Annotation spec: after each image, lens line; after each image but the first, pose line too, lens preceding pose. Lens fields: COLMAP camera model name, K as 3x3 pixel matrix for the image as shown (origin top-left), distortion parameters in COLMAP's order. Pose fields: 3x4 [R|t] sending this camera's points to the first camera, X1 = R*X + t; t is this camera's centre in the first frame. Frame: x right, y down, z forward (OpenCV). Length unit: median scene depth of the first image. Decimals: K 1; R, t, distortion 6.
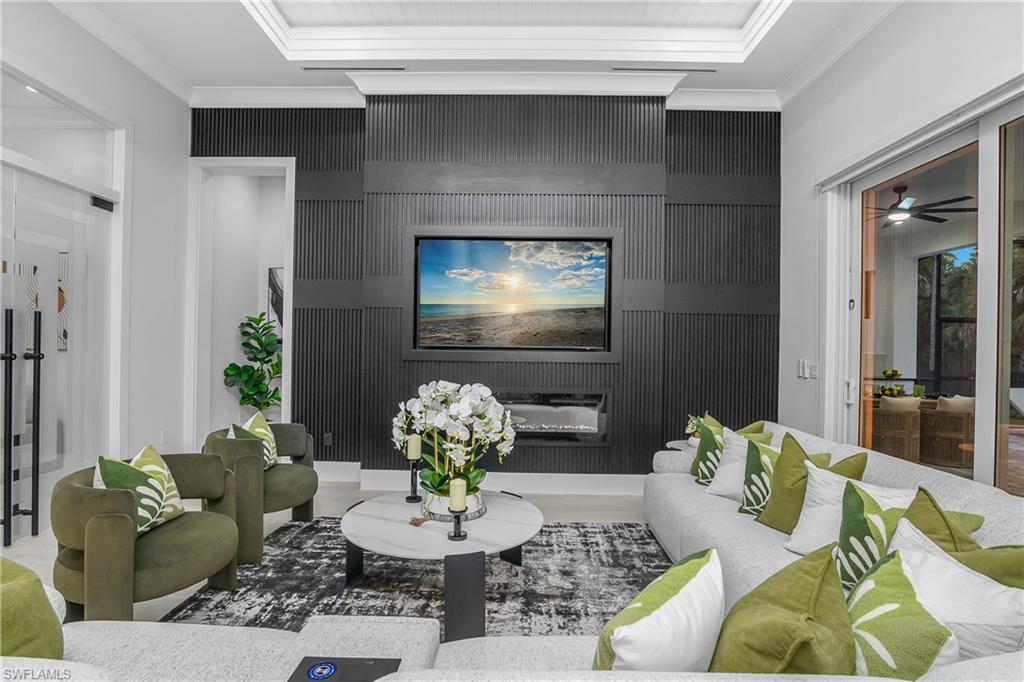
lens RADIAL K [[500.4, 0, 512.2], [0, 500.4, 340.7], [0, 0, 1]] dist [-0.000538, -0.000573]
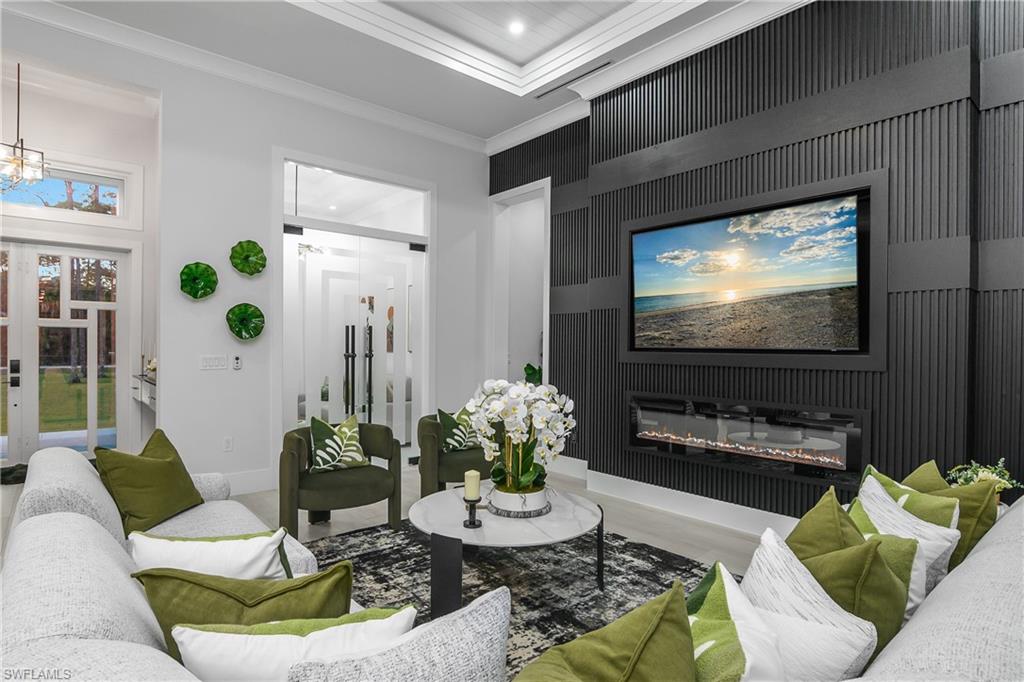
lens RADIAL K [[548.5, 0, 511.7], [0, 548.5, 345.1], [0, 0, 1]] dist [0.002198, 0.000441]
pose [[0.651911, -0.017496, -0.758094, 0.620741], [0.017201, 0.999818, -0.008283, 0.019965], [0.758100, -0.007640, 0.652093, 0.236376]]
